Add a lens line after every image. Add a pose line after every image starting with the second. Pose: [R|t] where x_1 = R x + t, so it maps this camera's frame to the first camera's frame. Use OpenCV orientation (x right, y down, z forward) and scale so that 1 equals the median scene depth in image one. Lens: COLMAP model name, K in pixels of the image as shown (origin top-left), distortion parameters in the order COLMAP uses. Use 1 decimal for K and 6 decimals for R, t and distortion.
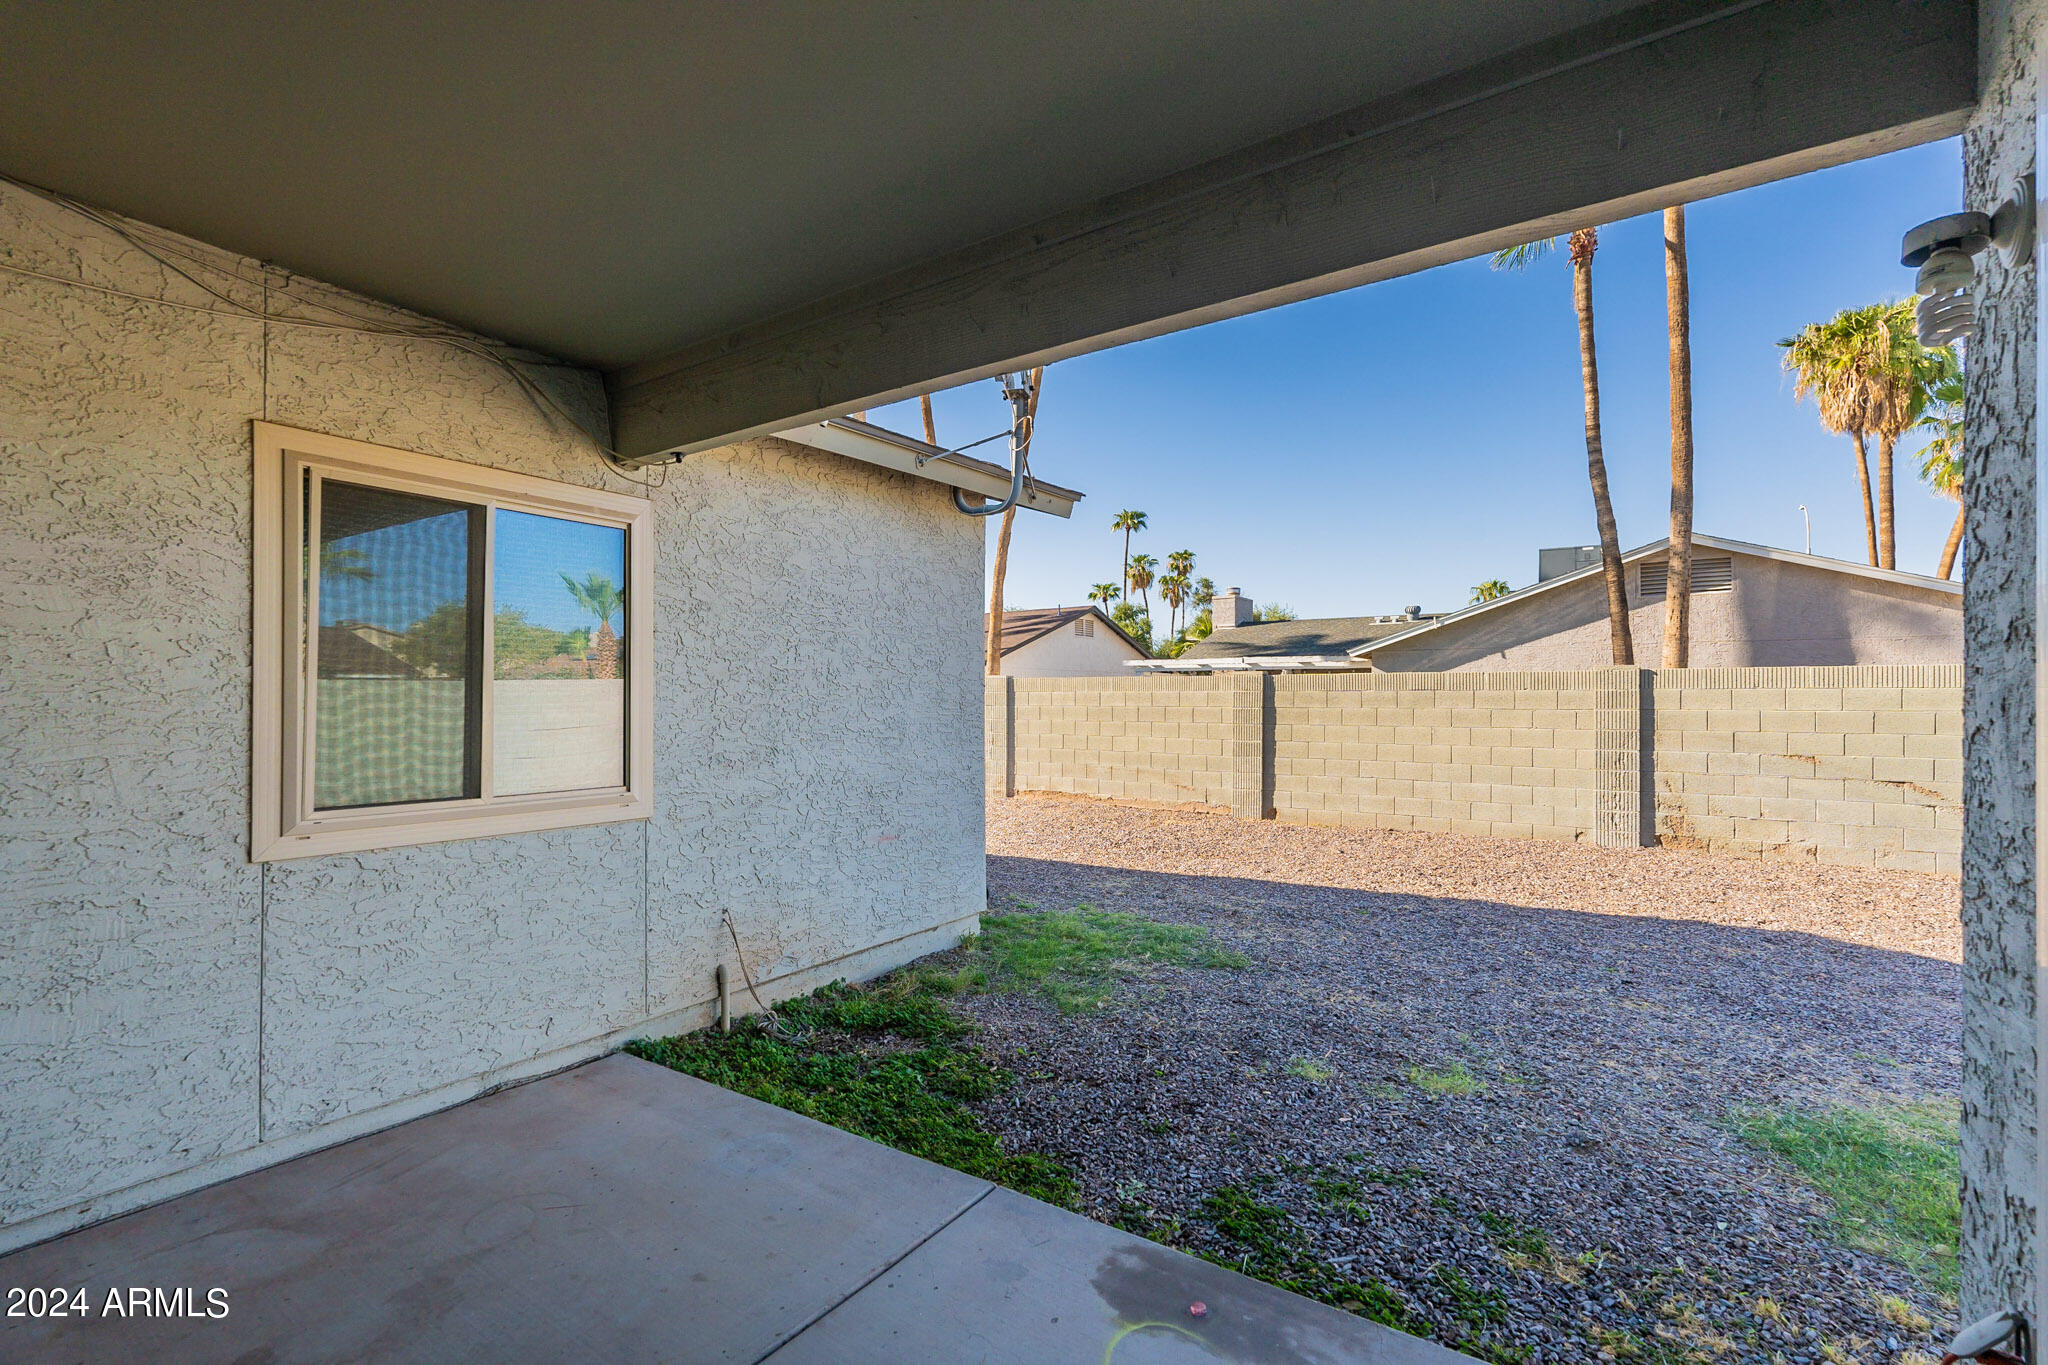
lens RADIAL K [[914.5, 0, 1031.4], [0, 914.5, 700.3], [0, 0, 1]] dist [0.000615, 0.000189]
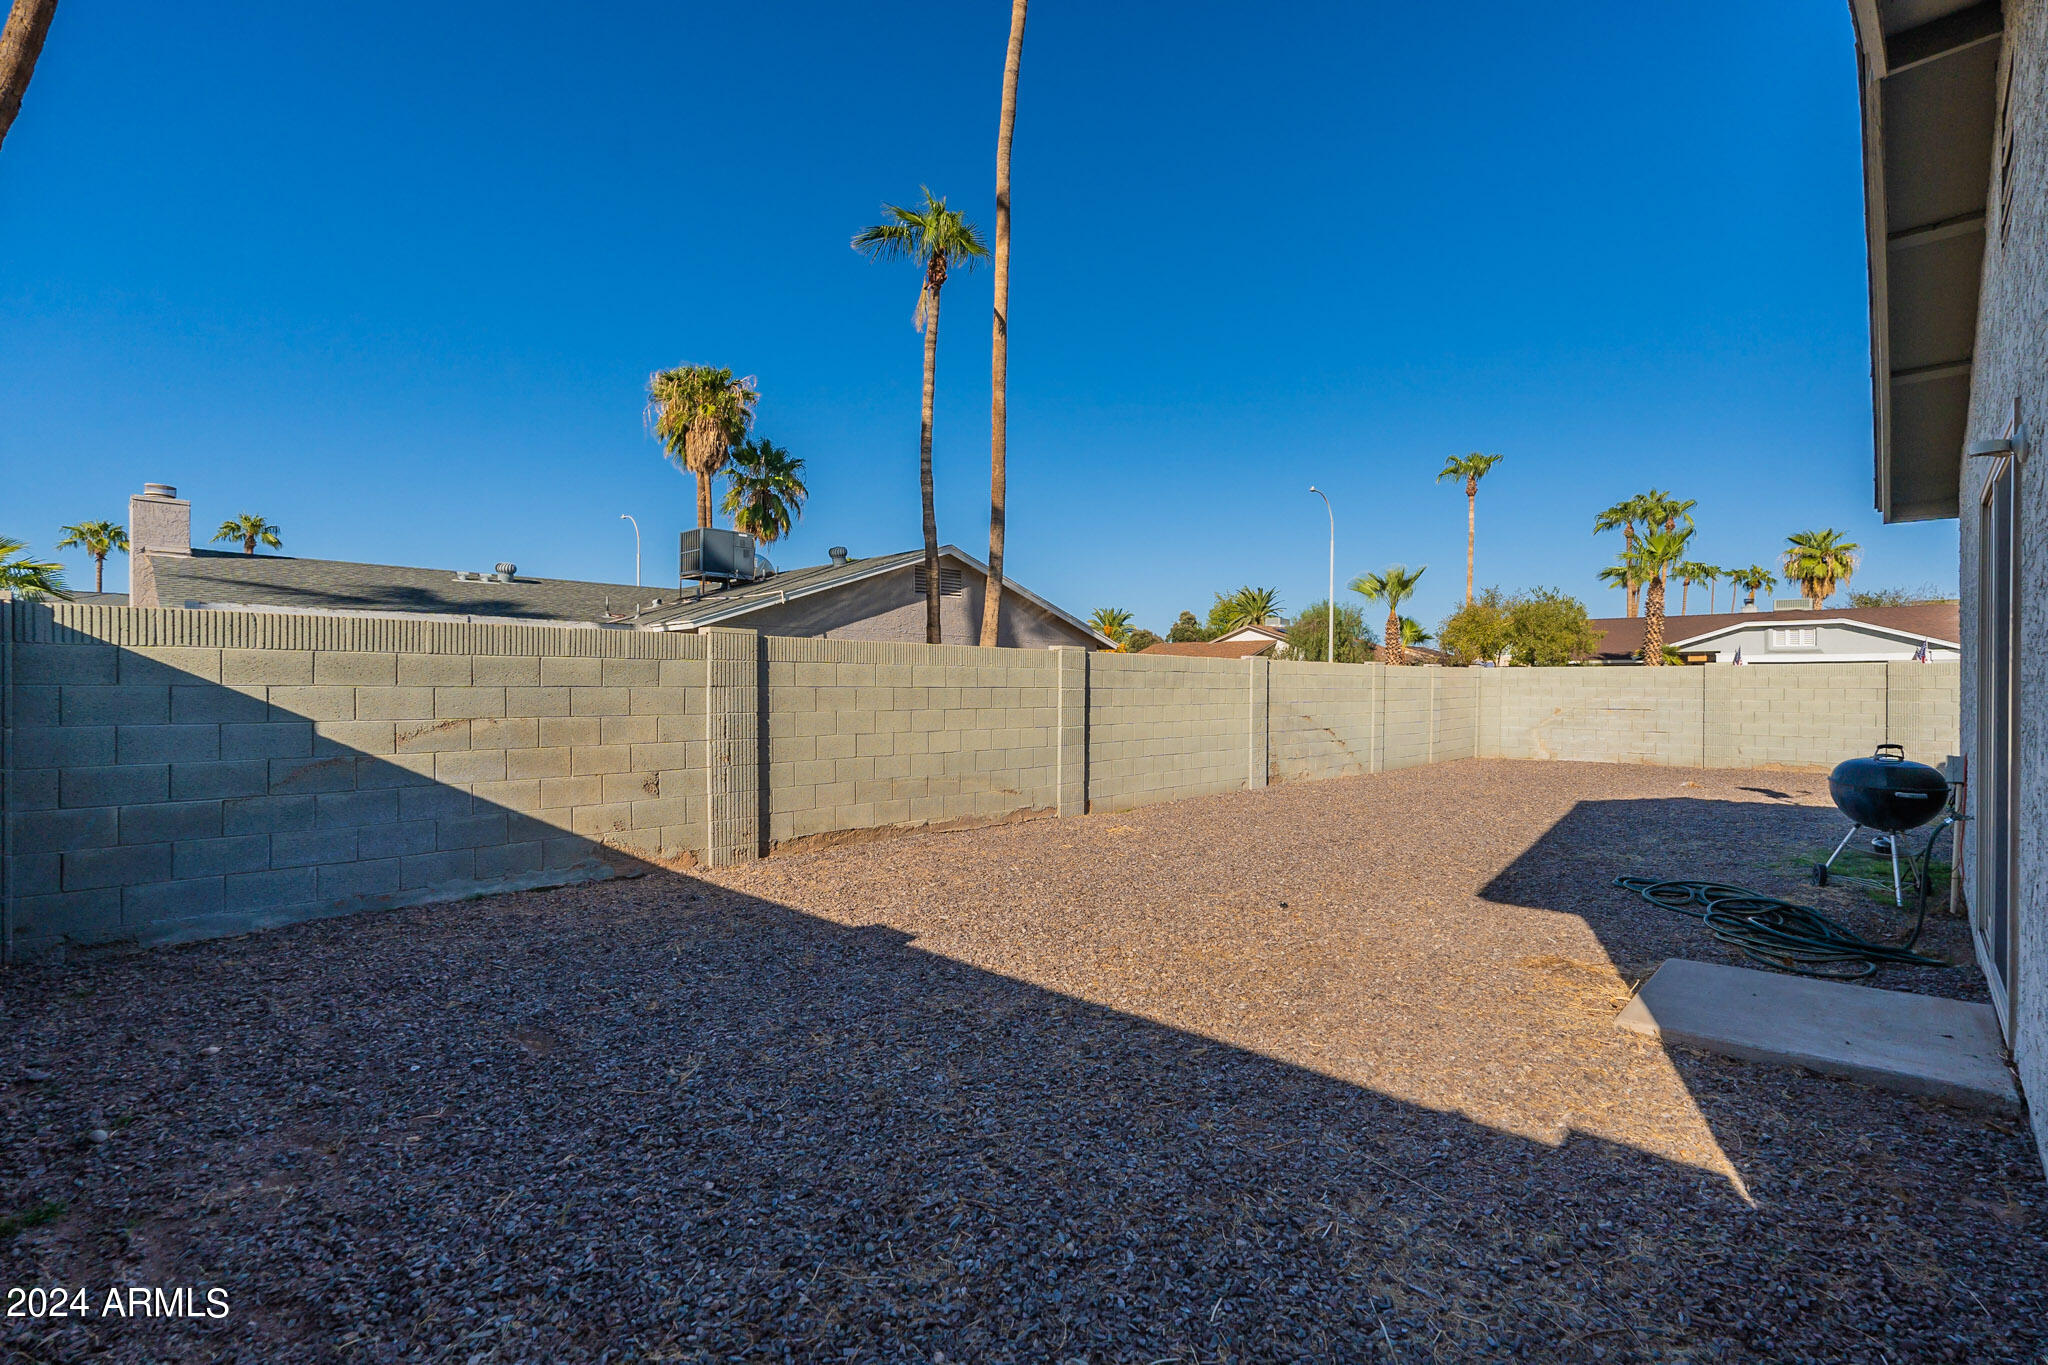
lens RADIAL K [[914.5, 0, 1031.4], [0, 914.5, 700.3], [0, 0, 1]] dist [0.000615, 0.000189]
pose [[0.186854, -0.015019, 0.982273, -0.544403], [-0.001796, 0.999876, 0.015630, 0.004400], [-0.982386, -0.004684, 0.186804, 0.770949]]
